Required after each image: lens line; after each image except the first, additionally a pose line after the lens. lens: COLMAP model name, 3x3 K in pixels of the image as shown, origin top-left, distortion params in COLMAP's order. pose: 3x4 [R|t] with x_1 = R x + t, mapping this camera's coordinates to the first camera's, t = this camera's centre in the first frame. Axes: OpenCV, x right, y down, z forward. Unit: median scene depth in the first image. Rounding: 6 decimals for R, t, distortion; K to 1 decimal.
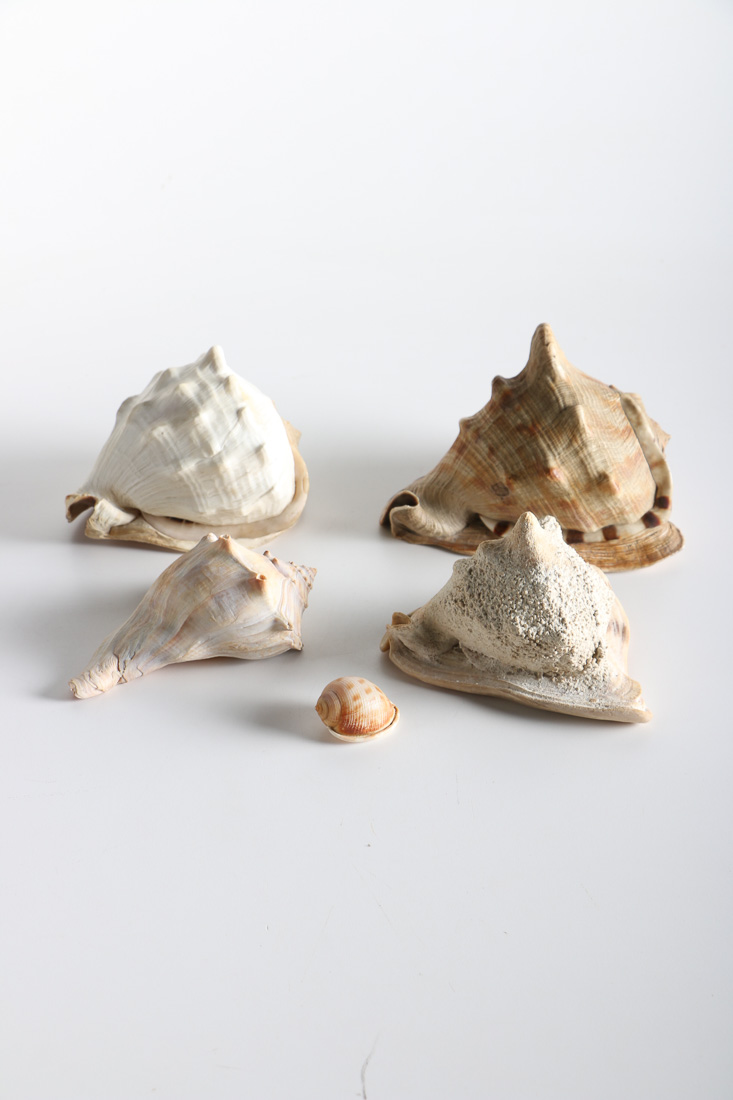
lens RADIAL K [[1774.9, 0, 367.1], [0, 1774.9, 550.0], [0, 0, 1]] dist [0.031406, 0.000000]
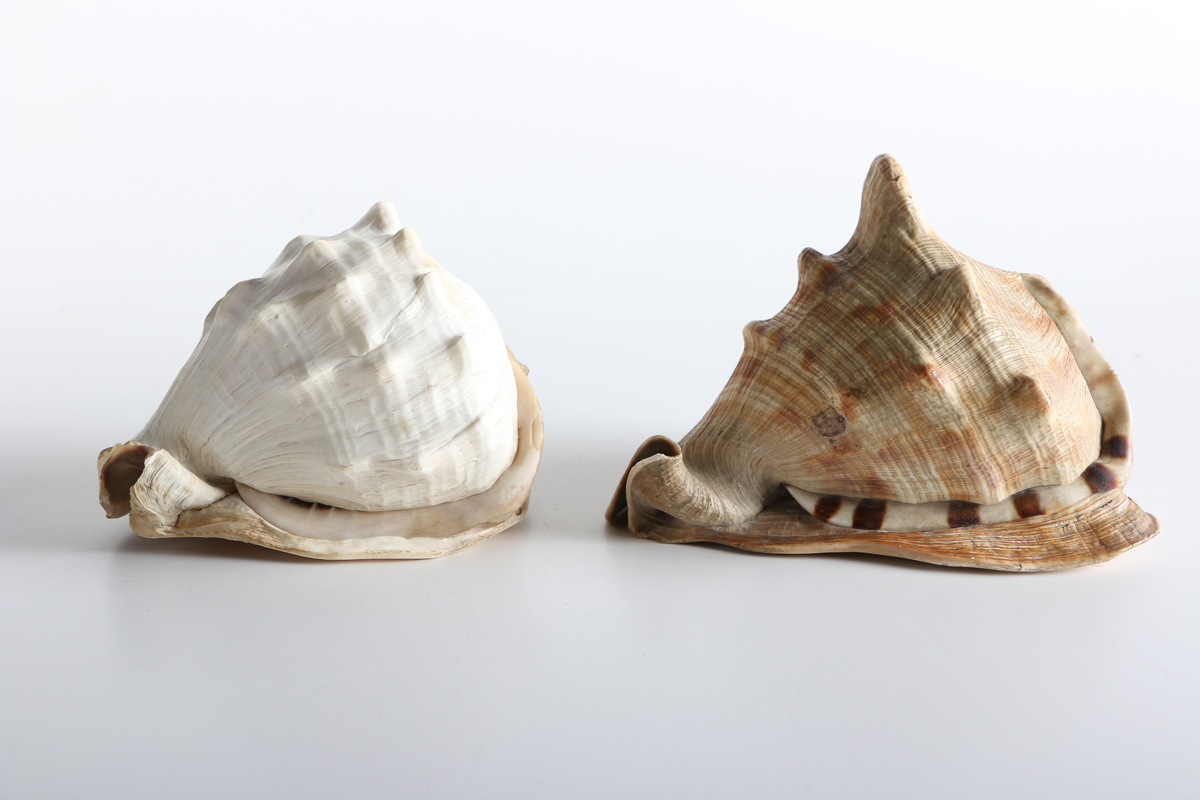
lens RADIAL K [[1490.3, 0, 597.9], [0, 1490.3, 399.2], [0, 0, 1]] dist [-0.023038, 0.000000]
pose [[0.999599, 0.003493, 0.028106, -0.029596], [0.005484, 0.949712, -0.313077, 0.100370], [-0.027786, 0.313106, 0.949312, 0.569692]]
